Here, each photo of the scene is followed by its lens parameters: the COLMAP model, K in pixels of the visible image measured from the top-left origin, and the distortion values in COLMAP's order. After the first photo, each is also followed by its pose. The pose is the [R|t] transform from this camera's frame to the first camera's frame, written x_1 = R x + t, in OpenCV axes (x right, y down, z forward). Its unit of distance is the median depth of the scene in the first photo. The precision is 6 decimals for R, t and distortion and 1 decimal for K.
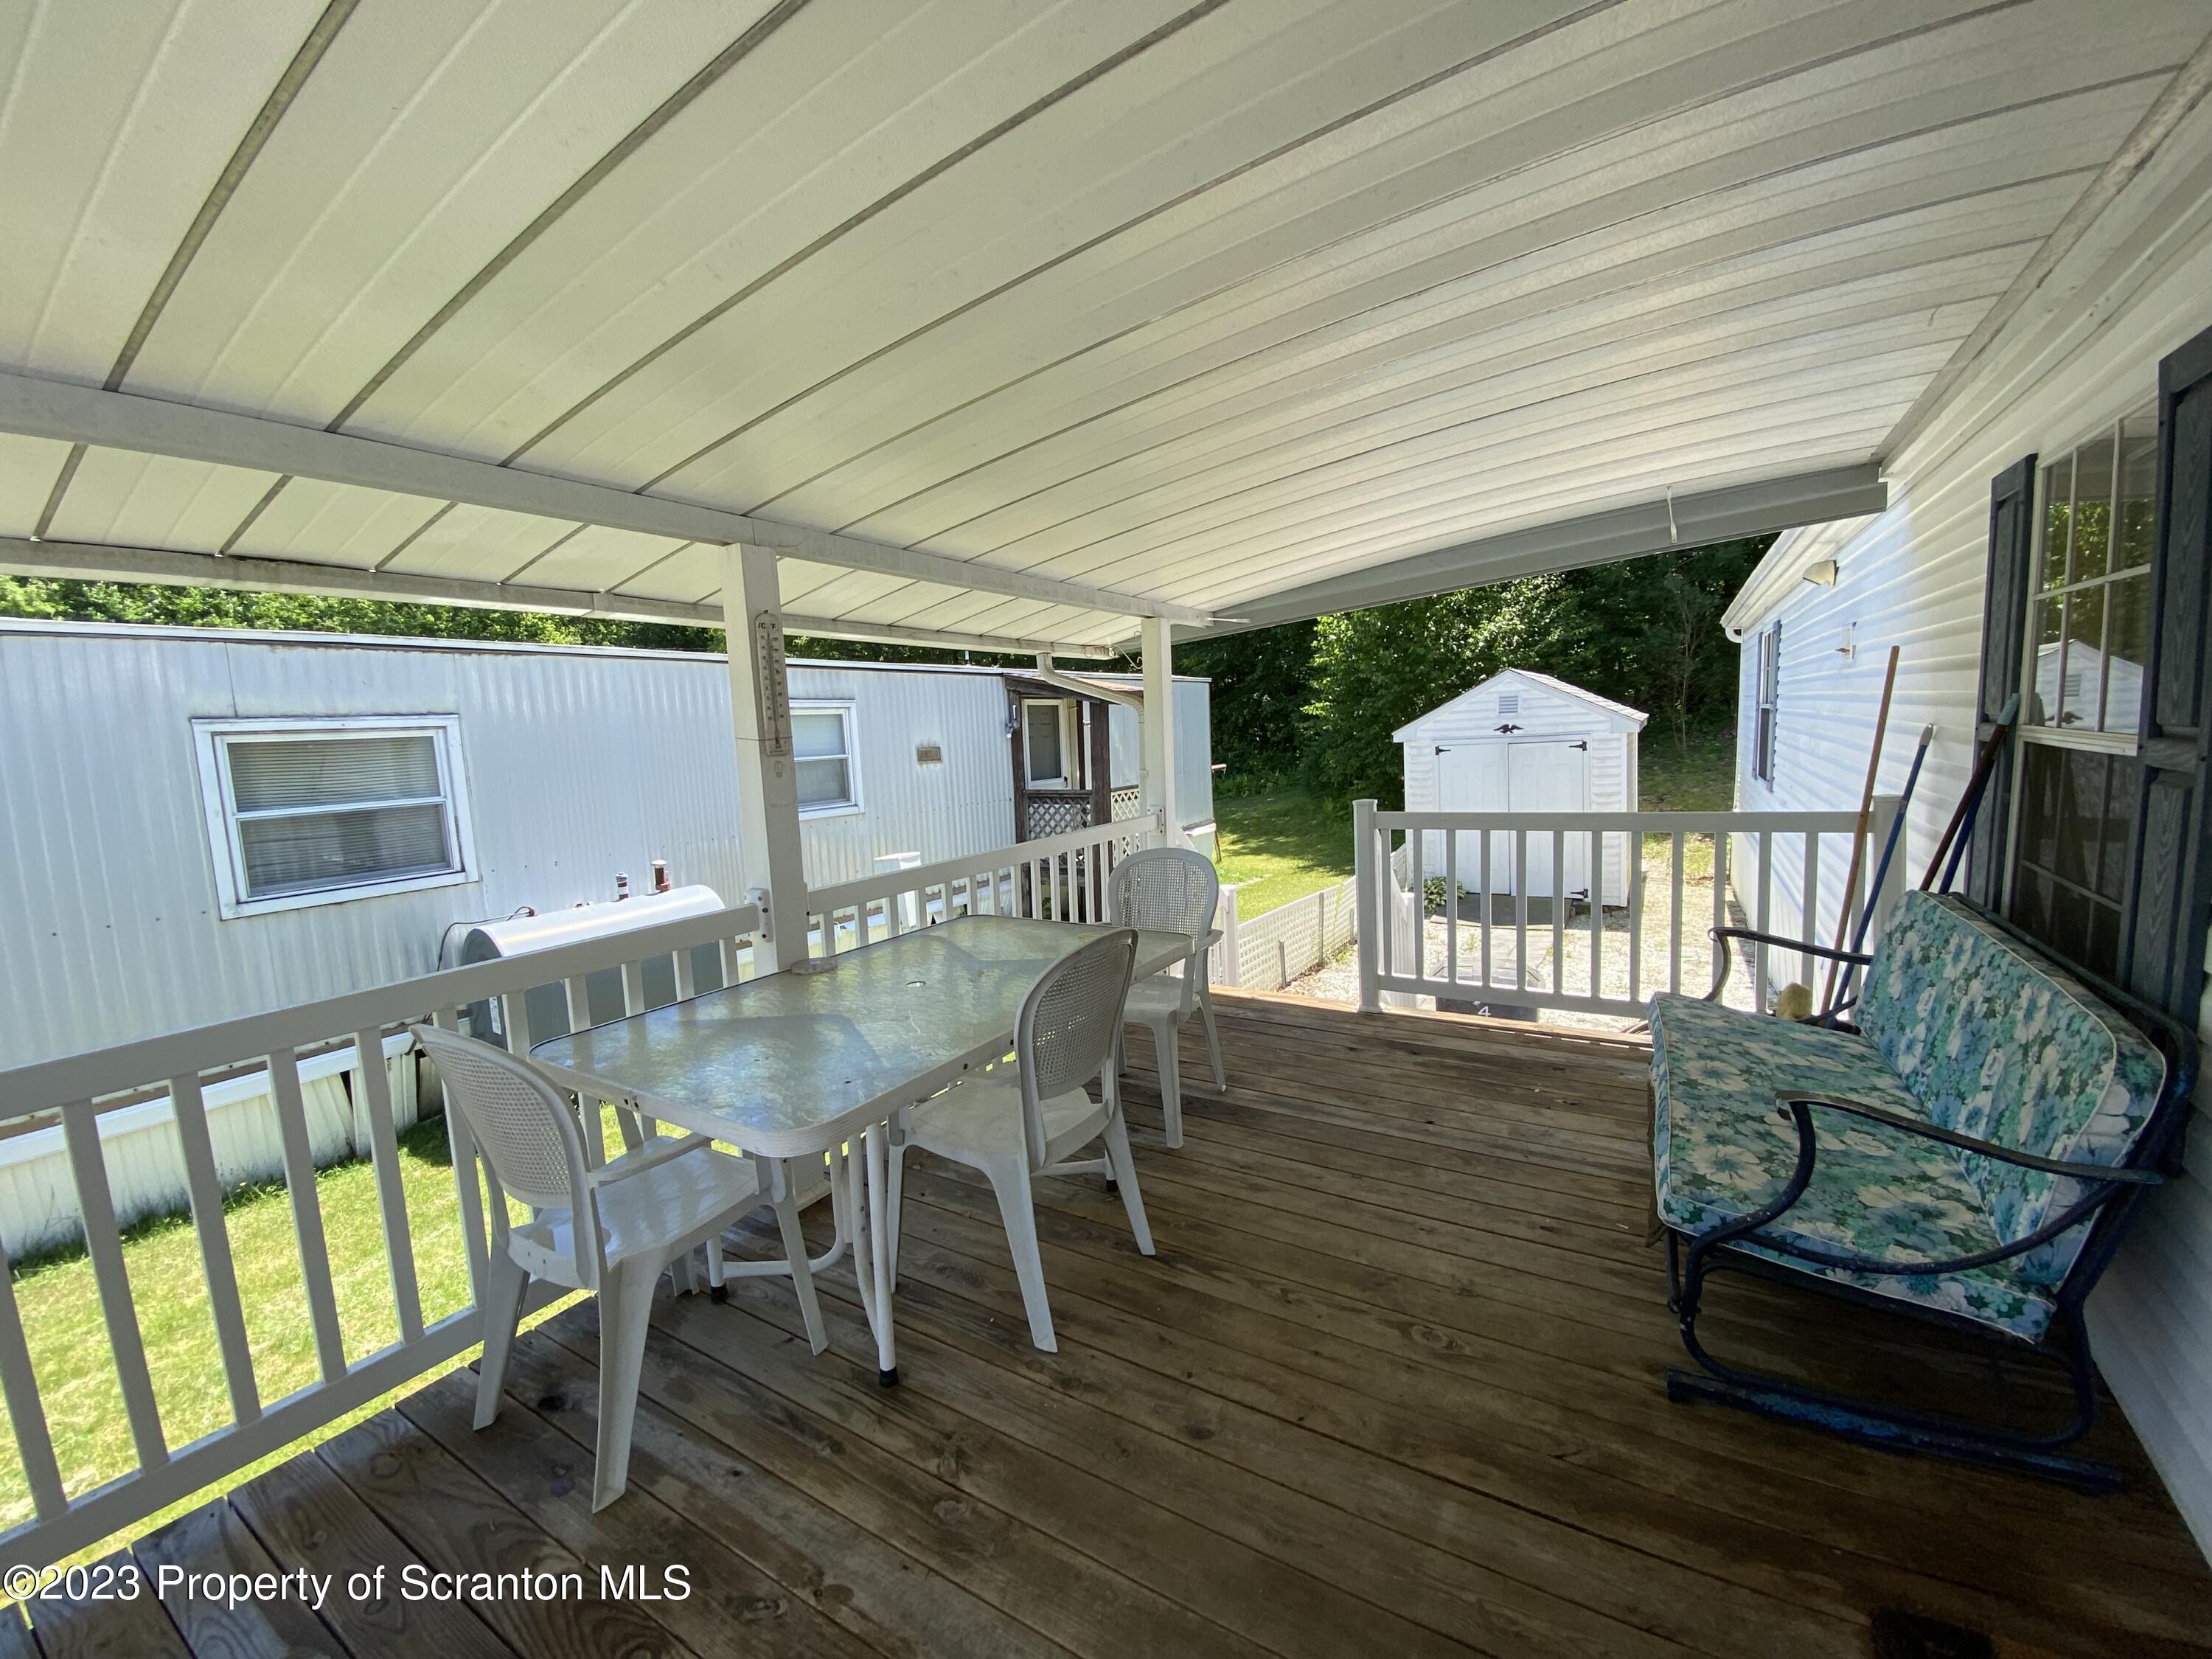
lens RADIAL K [[892.4, 0, 1106.0], [0, 892.4, 829.5], [0, 0, 1]] dist [0.054735, -0.034728]
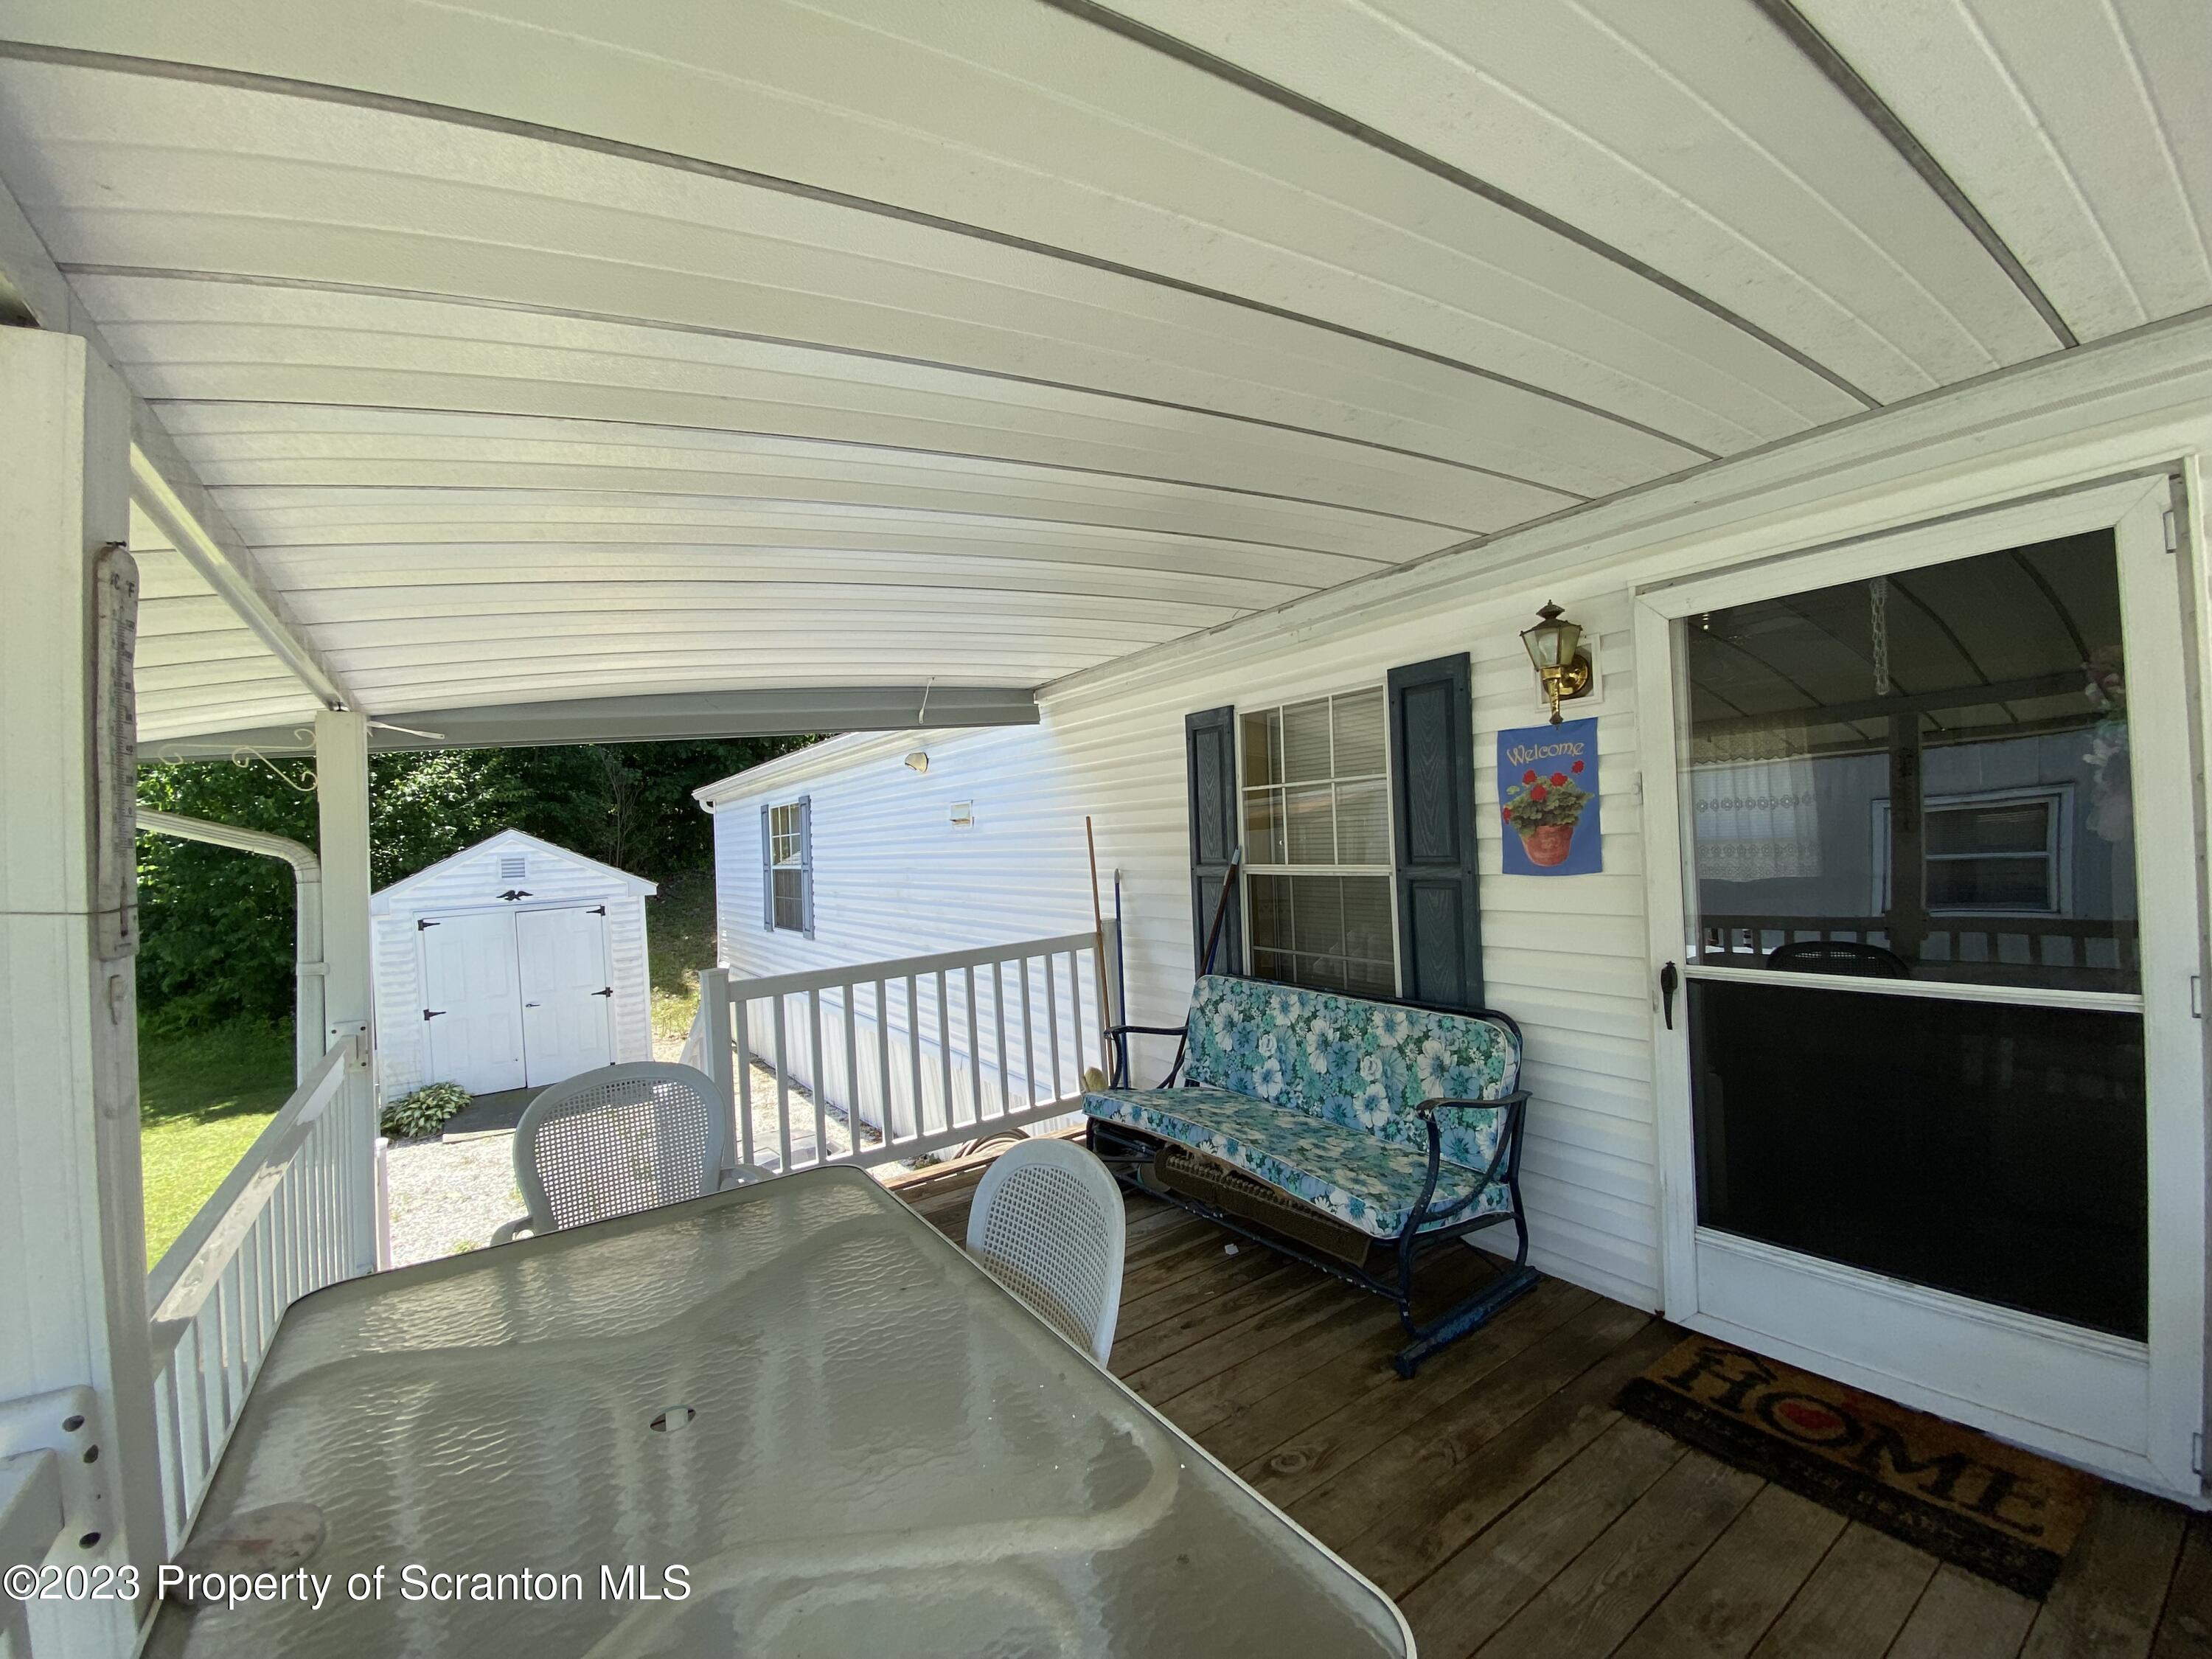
lens RADIAL K [[892.4, 0, 1106.0], [0, 892.4, 829.5], [0, 0, 1]] dist [0.054735, -0.034728]
pose [[0.407556, 0.036649, 0.912444, -0.371329], [0.133312, 0.986102, -0.099152, -0.033772], [-0.903397, 0.162050, 0.397006, 0.374713]]
